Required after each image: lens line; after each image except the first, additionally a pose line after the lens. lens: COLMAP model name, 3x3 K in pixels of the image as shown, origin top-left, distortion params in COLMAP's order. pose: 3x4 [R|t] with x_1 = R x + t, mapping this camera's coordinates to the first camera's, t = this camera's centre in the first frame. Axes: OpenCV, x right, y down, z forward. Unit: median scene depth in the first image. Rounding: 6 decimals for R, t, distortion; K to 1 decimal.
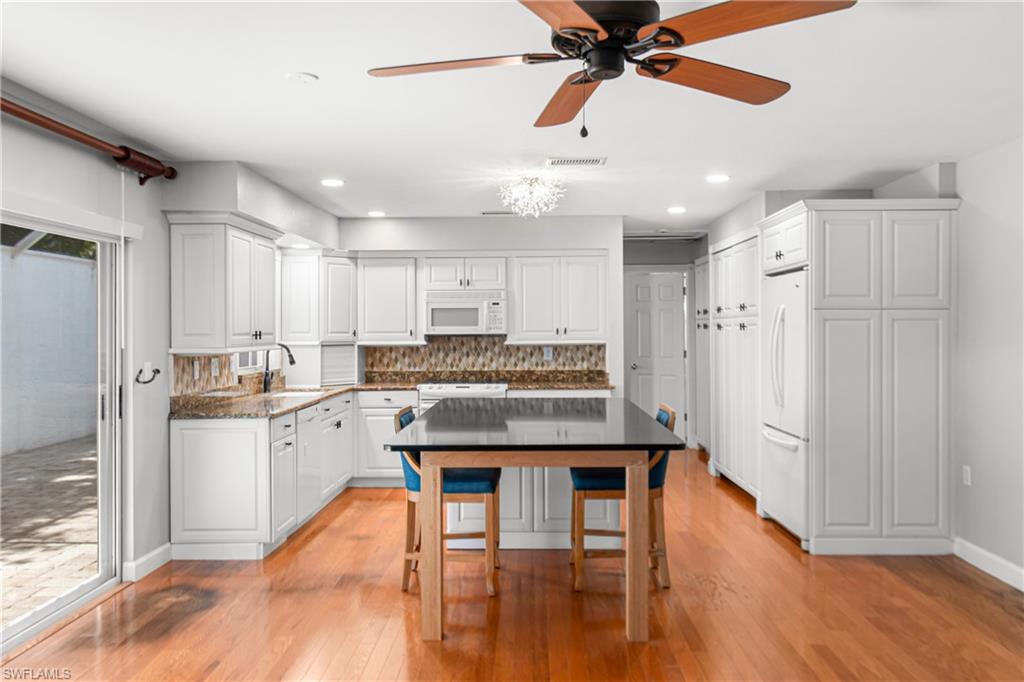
lens RADIAL K [[783.9, 0, 514.5], [0, 783.9, 328.4], [0, 0, 1]] dist [-0.005891, -0.003687]
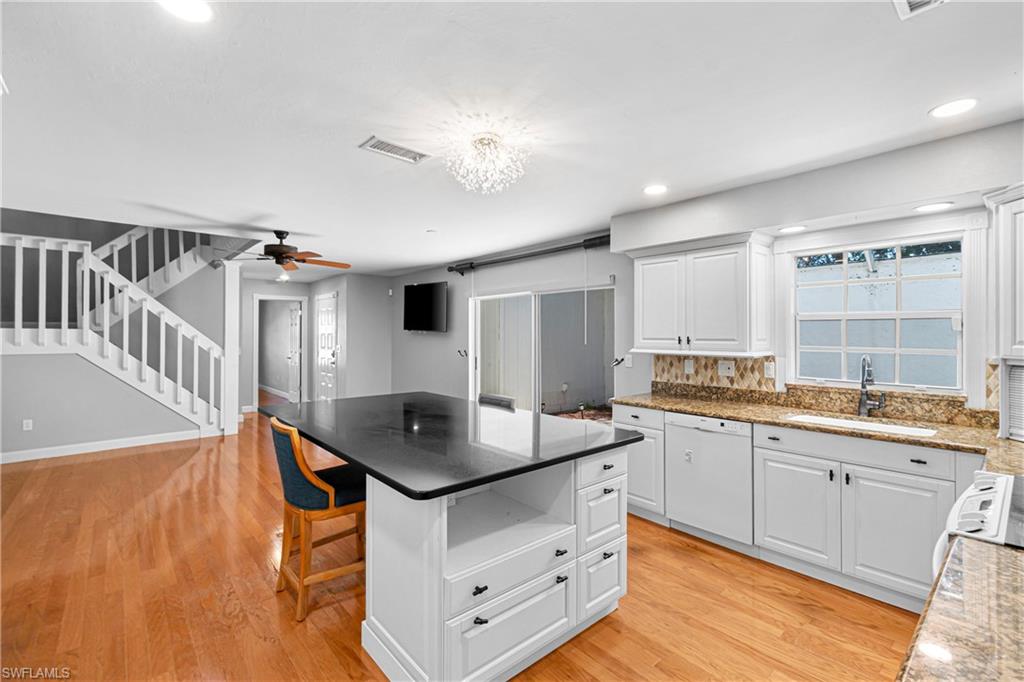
lens RADIAL K [[451.0, 0, 515.8], [0, 451.0, 330.7], [0, 0, 1]] dist [0.002361, -0.000374]
pose [[-0.735585, -0.000874, -0.677431, 0.220696], [0.002706, 0.999987, -0.004229, -0.002617], [0.677426, -0.004944, -0.735574, 0.985307]]
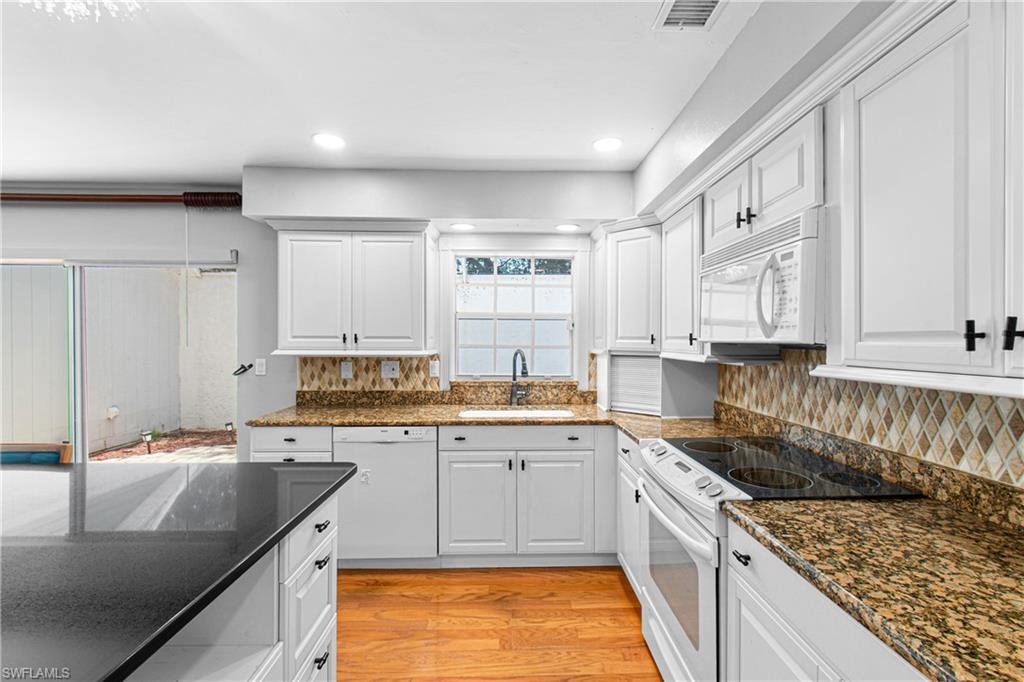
lens RADIAL K [[455.6, 0, 518.0], [0, 455.6, 340.8], [0, 0, 1]] dist [0.001794, -0.000897]
pose [[0.050962, 0.008319, -0.998666, 0.172919], [-0.003464, 0.999961, 0.008153, 0.004674], [0.998695, 0.003043, 0.050989, 0.878656]]
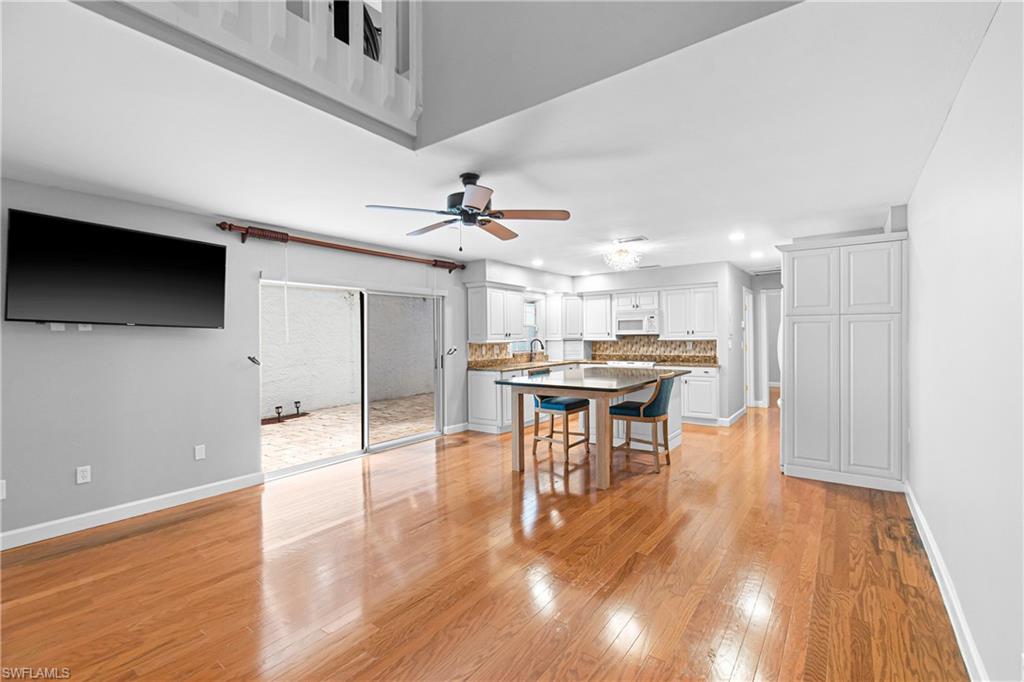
lens RADIAL K [[448.4, 0, 512.0], [0, 448.4, 341.0], [0, 0, 1]] dist [-0.001317, -0.000198]
pose [[0.814475, 0.002988, -0.580190, 0.311998], [0.007003, 0.999863, 0.014981, 0.005025], [0.580156, -0.016265, 0.814343, -0.019771]]
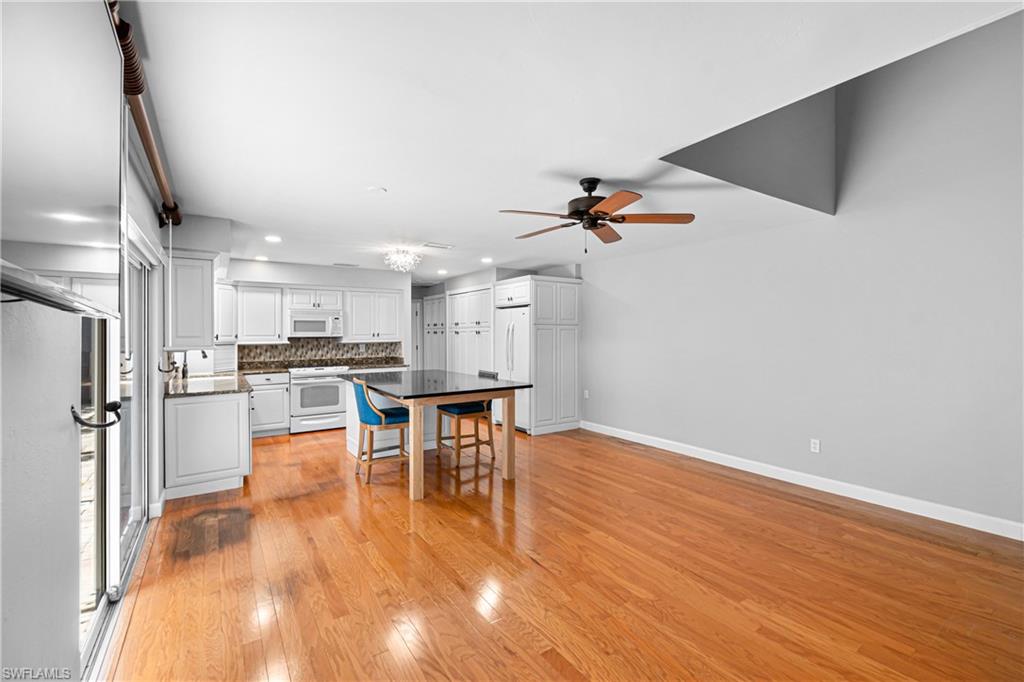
lens RADIAL K [[447.6, 0, 519.6], [0, 447.6, 333.3], [0, 0, 1]] dist [0.001724, 0.000004]
pose [[0.811844, 0.001680, 0.583872, -0.267353], [-0.000361, 0.999997, -0.002375, 0.002010], [-0.583874, 0.001717, 0.811842, -0.004011]]
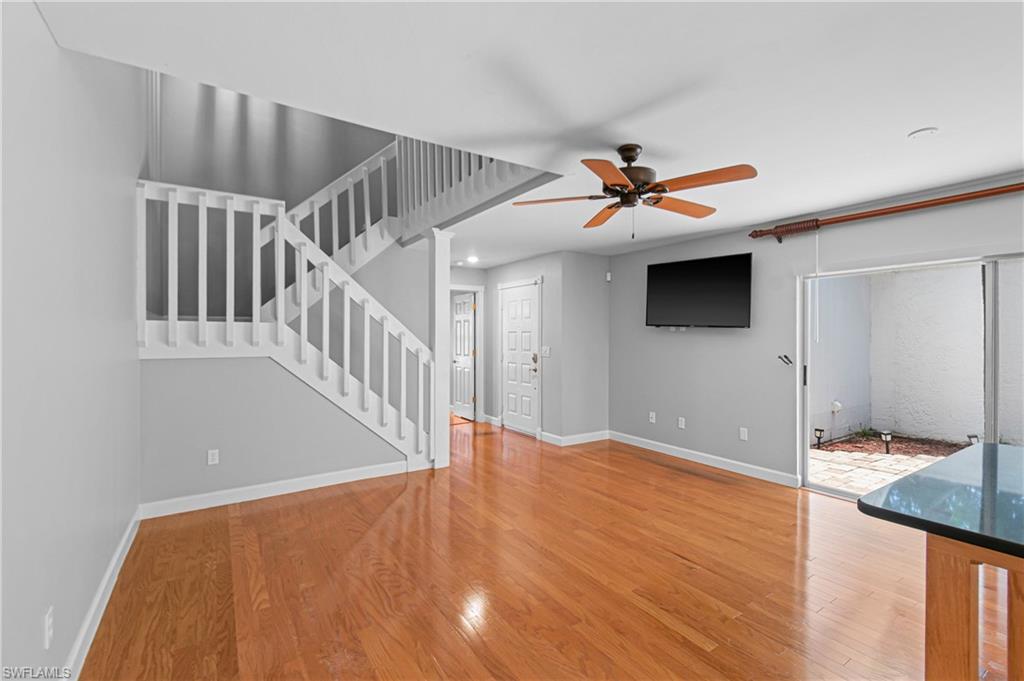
lens RADIAL K [[455.1, 0, 520.2], [0, 455.1, 337.5], [0, 0, 1]] dist [0.005768, -0.000328]
pose [[-0.820767, 0.005593, -0.571236, 0.315151], [0.002429, 0.999977, 0.006301, 0.004248], [0.571258, 0.003784, -0.820762, 0.551678]]
